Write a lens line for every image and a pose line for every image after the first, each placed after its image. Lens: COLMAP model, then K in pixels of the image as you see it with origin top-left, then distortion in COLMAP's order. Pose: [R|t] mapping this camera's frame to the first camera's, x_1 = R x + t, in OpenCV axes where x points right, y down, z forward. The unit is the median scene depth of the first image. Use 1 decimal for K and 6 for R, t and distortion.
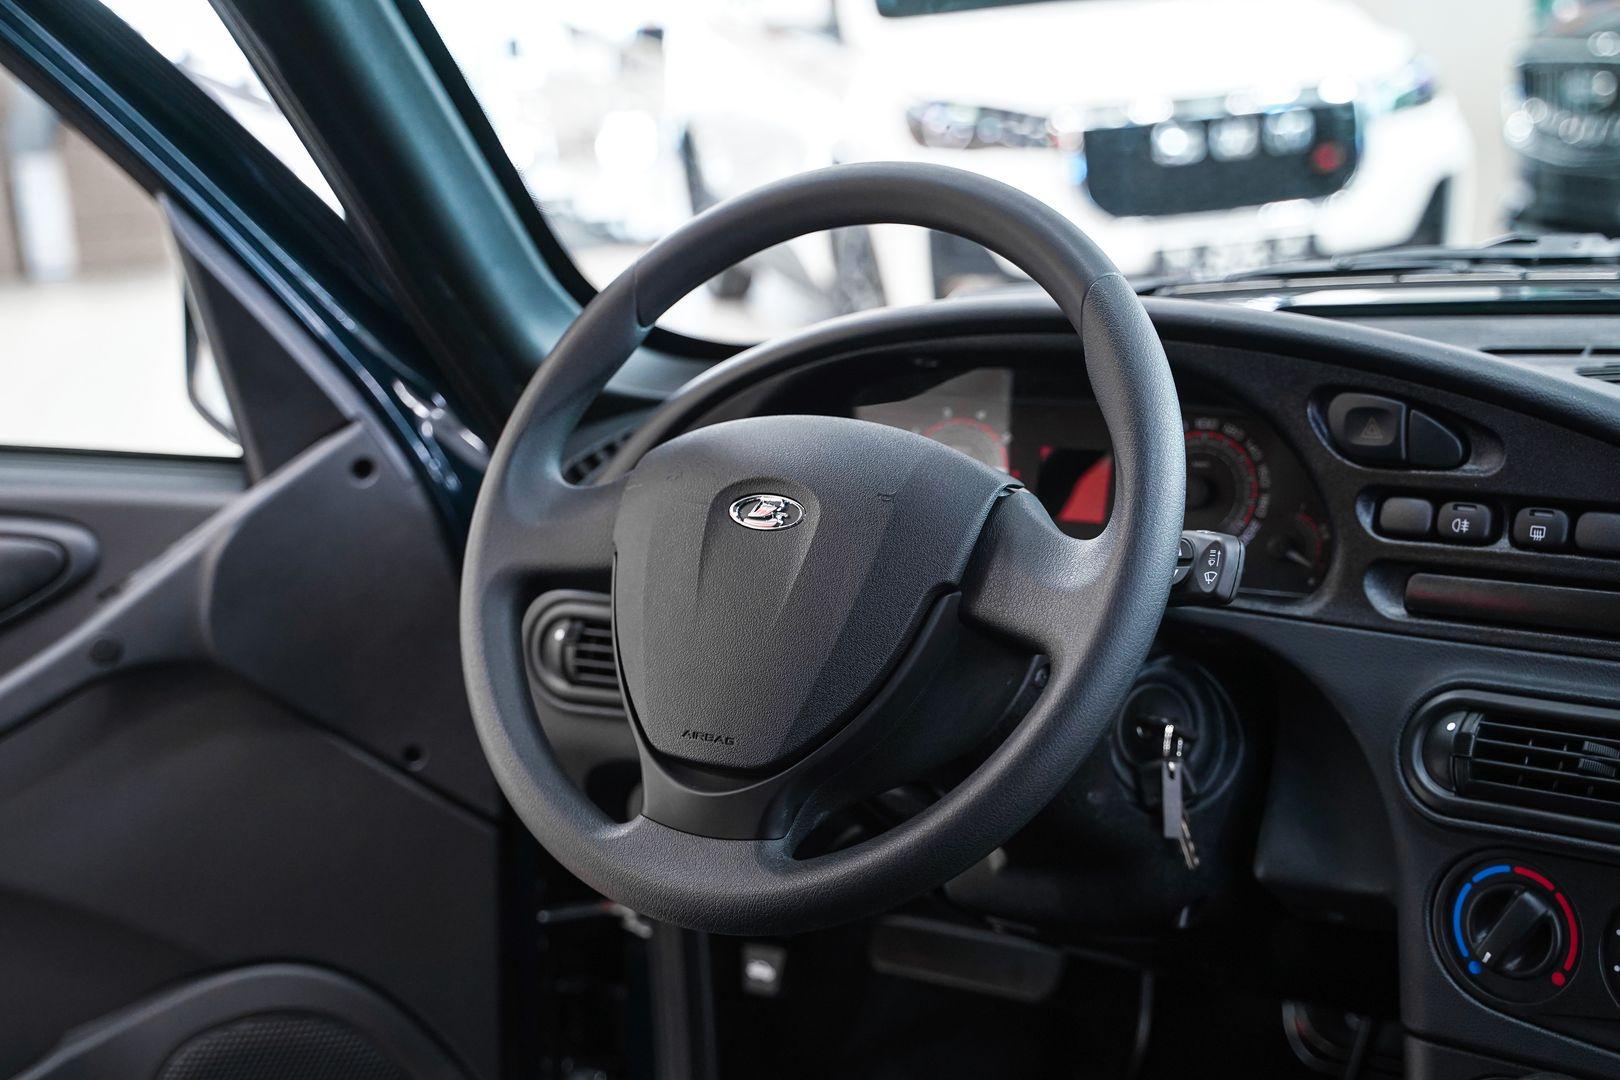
lens RADIAL K [[2176.8, 0, 810.0], [0, 2176.8, 540.0], [0, 0, 1]] dist [0.085042, 0.043052]
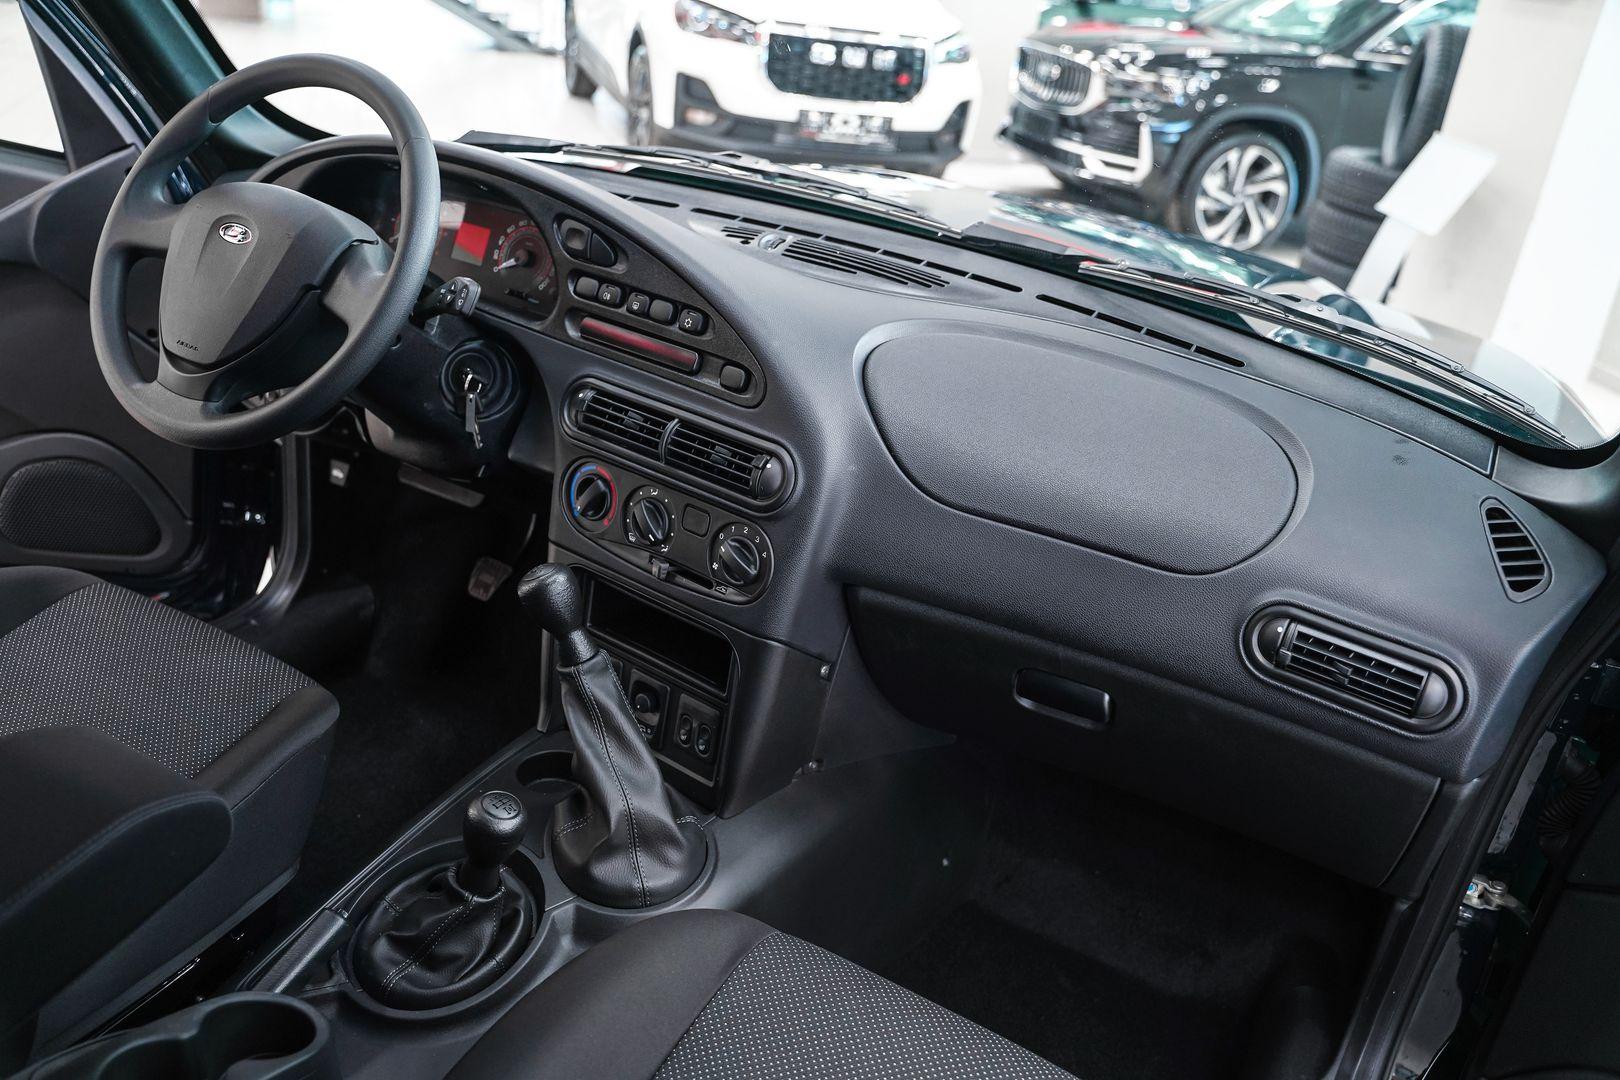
lens RADIAL K [[1252.0, 0, 787.1], [0, 1252.0, 523.1], [0, 0, 1]] dist [-0.120239, 0.090714]
pose [[0.978106, 0.136980, 0.156672, 0.301143], [-0.166468, 0.966773, 0.194006, -0.052556], [-0.124891, -0.215839, 0.968409, -0.148088]]
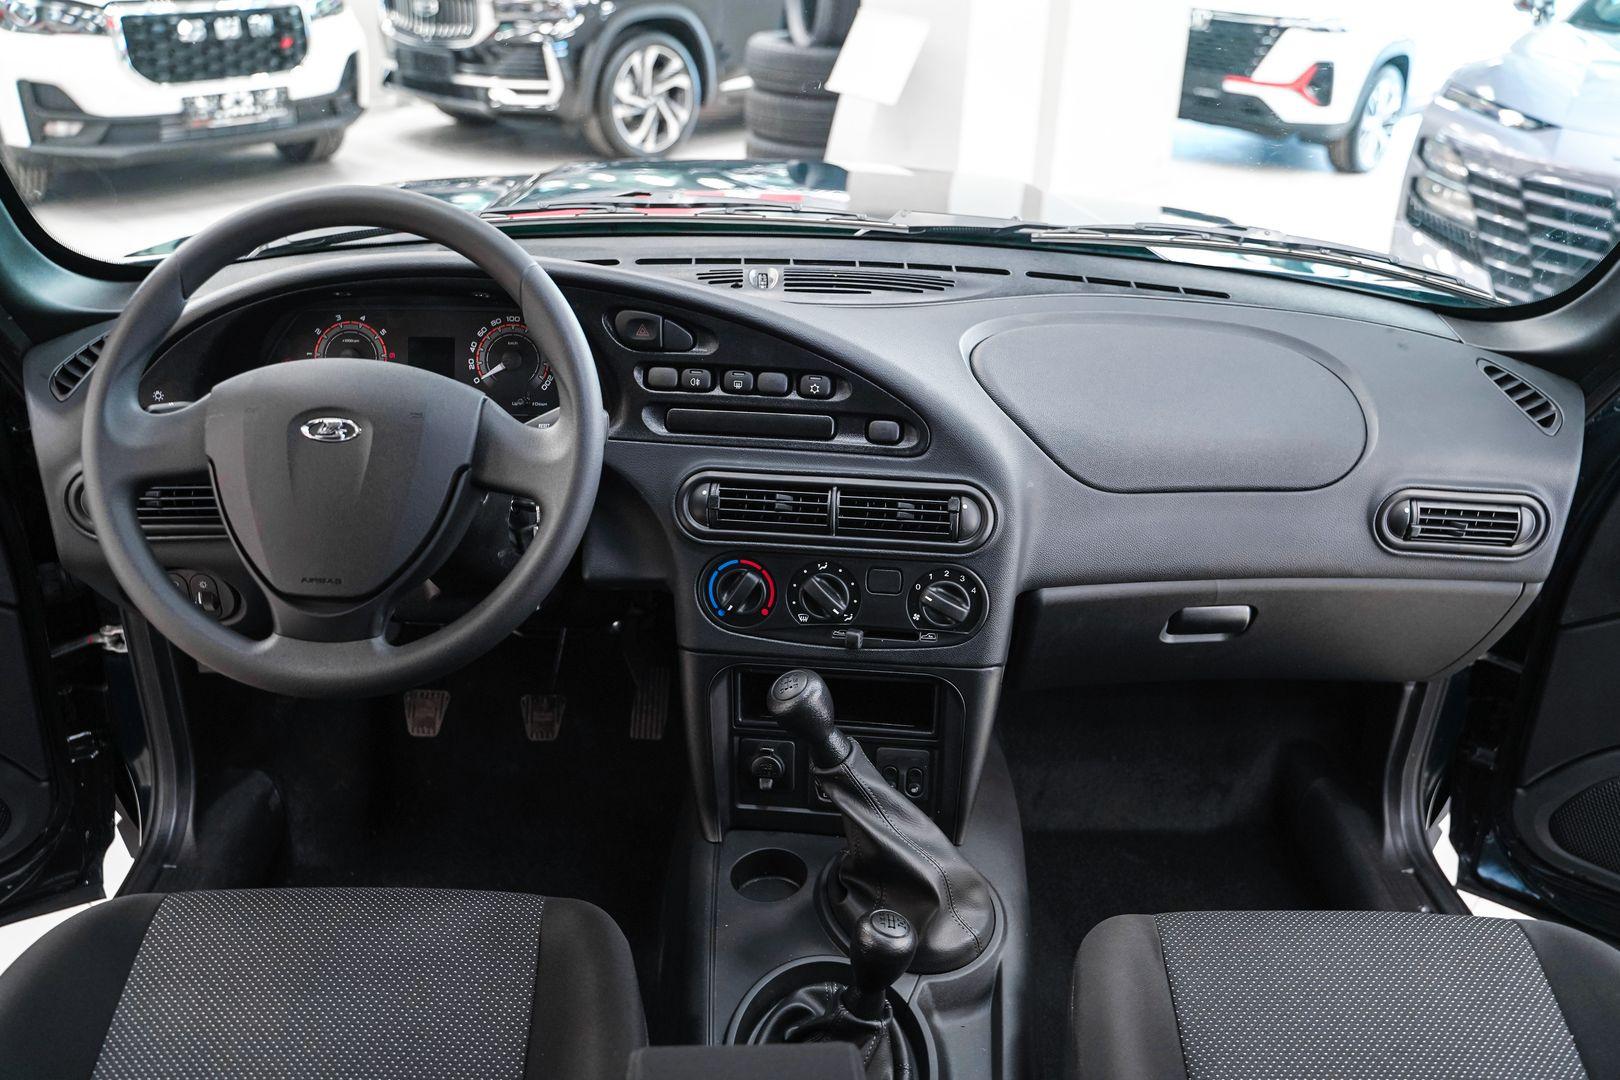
lens RADIAL K [[1258.7, 0, 747.2], [0, 1258.7, 546.0], [0, 0, 1]] dist [-0.070382, 0.006789]
pose [[0.828360, -0.175868, 0.531875, -0.245806], [0.051625, 0.969368, 0.240126, -0.121251], [-0.557813, -0.171453, 0.812065, 0.095818]]
